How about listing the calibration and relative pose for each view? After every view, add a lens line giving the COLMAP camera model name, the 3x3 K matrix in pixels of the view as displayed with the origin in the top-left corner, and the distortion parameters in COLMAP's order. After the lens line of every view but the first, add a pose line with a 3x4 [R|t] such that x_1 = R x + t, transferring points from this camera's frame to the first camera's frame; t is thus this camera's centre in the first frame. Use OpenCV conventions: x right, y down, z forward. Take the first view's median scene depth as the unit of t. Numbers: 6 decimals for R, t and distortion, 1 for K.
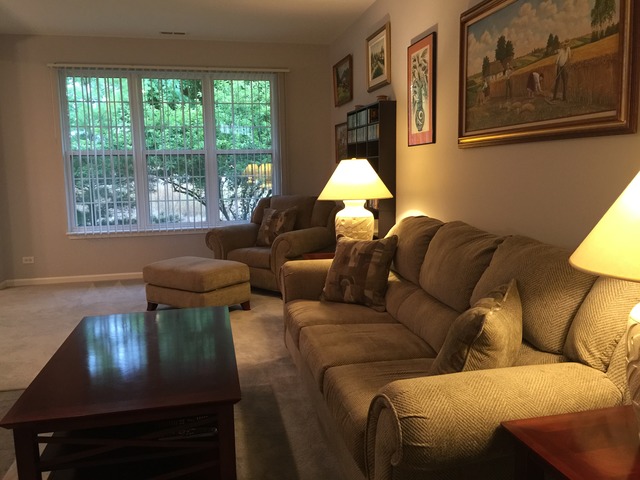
lens RADIAL K [[546.5, 0, 322.7], [0, 546.5, 236.0], [0, 0, 1]] dist [0.092975, -0.142636]
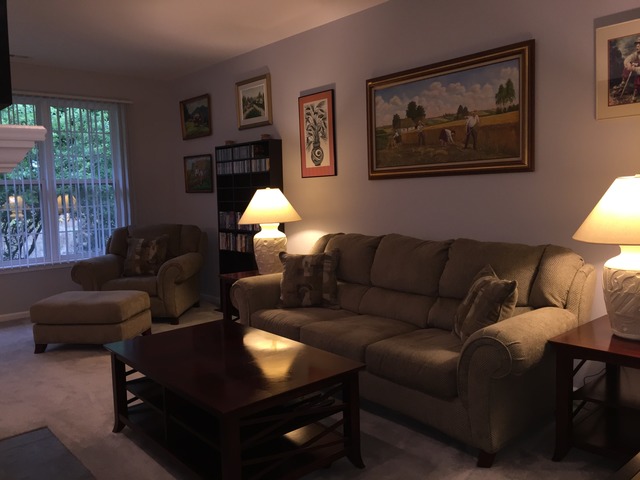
lens RADIAL K [[546.5, 0, 322.7], [0, 546.5, 236.0], [0, 0, 1]] dist [0.092975, -0.142636]
pose [[0.869187, -0.045499, 0.492385, -0.515123], [0.072676, 0.996699, -0.036191, 0.013592], [-0.489113, 0.067242, 0.869625, -0.075320]]
